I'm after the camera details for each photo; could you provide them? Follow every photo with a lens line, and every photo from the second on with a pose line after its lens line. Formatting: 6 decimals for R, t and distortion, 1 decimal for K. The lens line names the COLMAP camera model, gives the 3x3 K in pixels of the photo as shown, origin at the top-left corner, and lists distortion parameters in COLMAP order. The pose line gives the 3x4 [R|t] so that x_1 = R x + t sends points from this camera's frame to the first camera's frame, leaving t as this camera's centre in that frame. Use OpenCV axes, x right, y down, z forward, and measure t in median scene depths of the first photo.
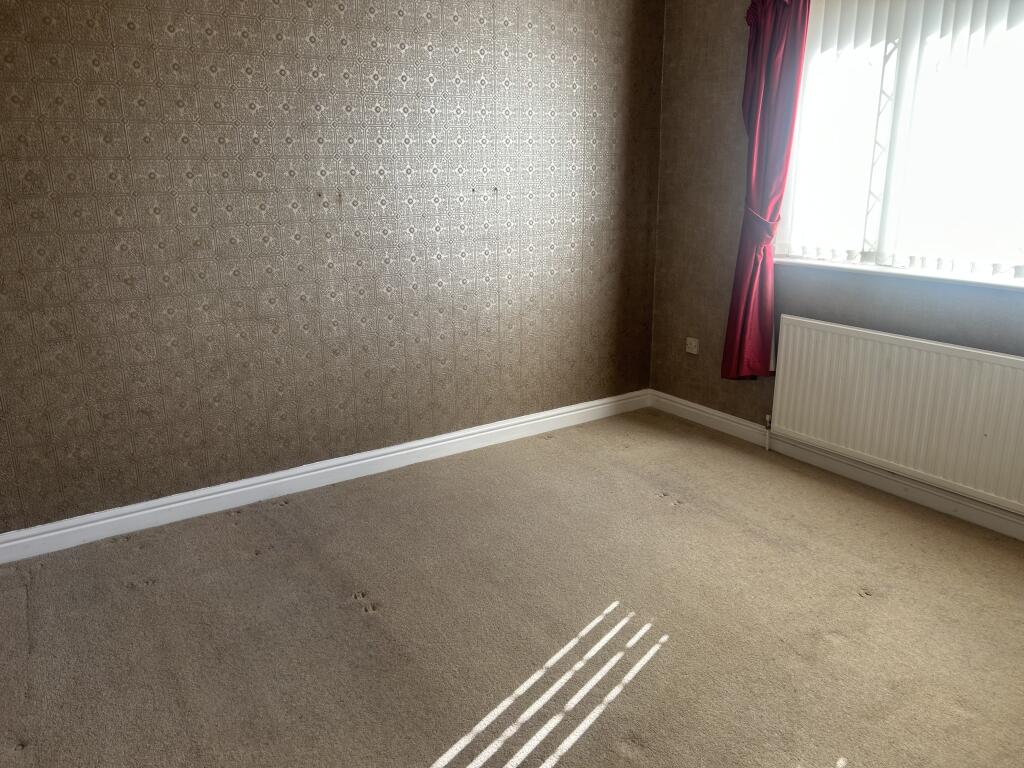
lens RADIAL K [[772.1, 0, 512.6], [0, 772.1, 382.5], [0, 0, 1]] dist [-0.010830, -0.002926]
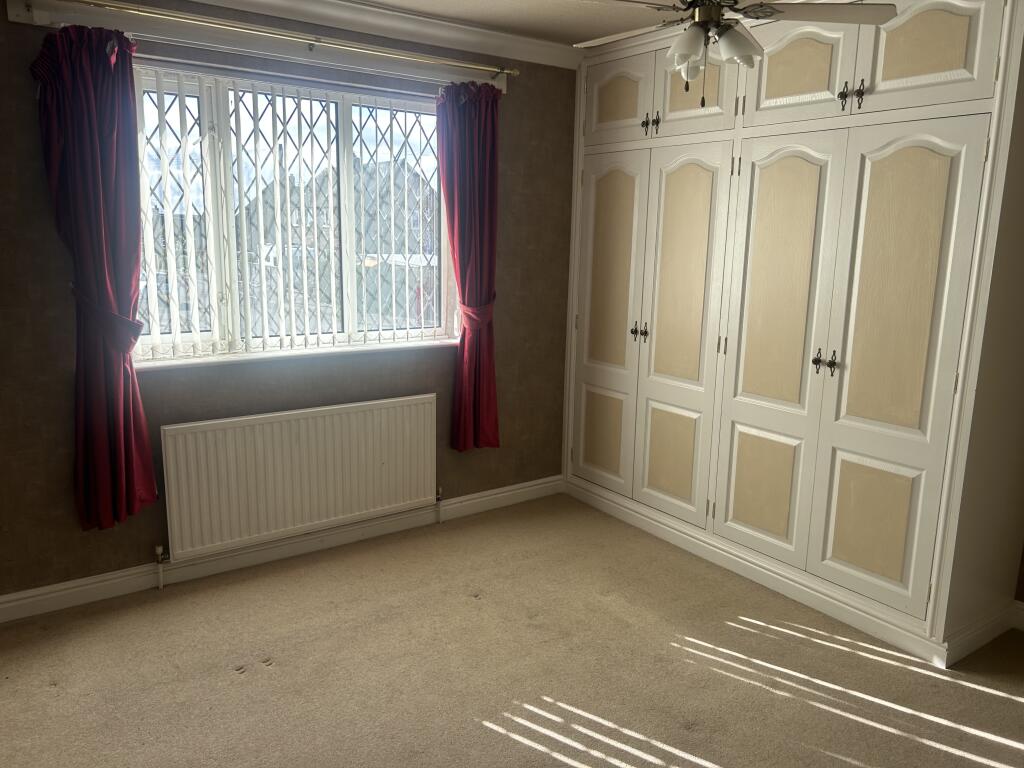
lens RADIAL K [[772.1, 0, 516.5], [0, 772.1, 382.7], [0, 0, 1]] dist [-0.010830, -0.002926]
pose [[-0.056563, -0.176999, 0.982584, -0.561501], [0.255089, 0.948933, 0.185621, -0.213648], [-0.965262, 0.261145, -0.008524, 0.676935]]
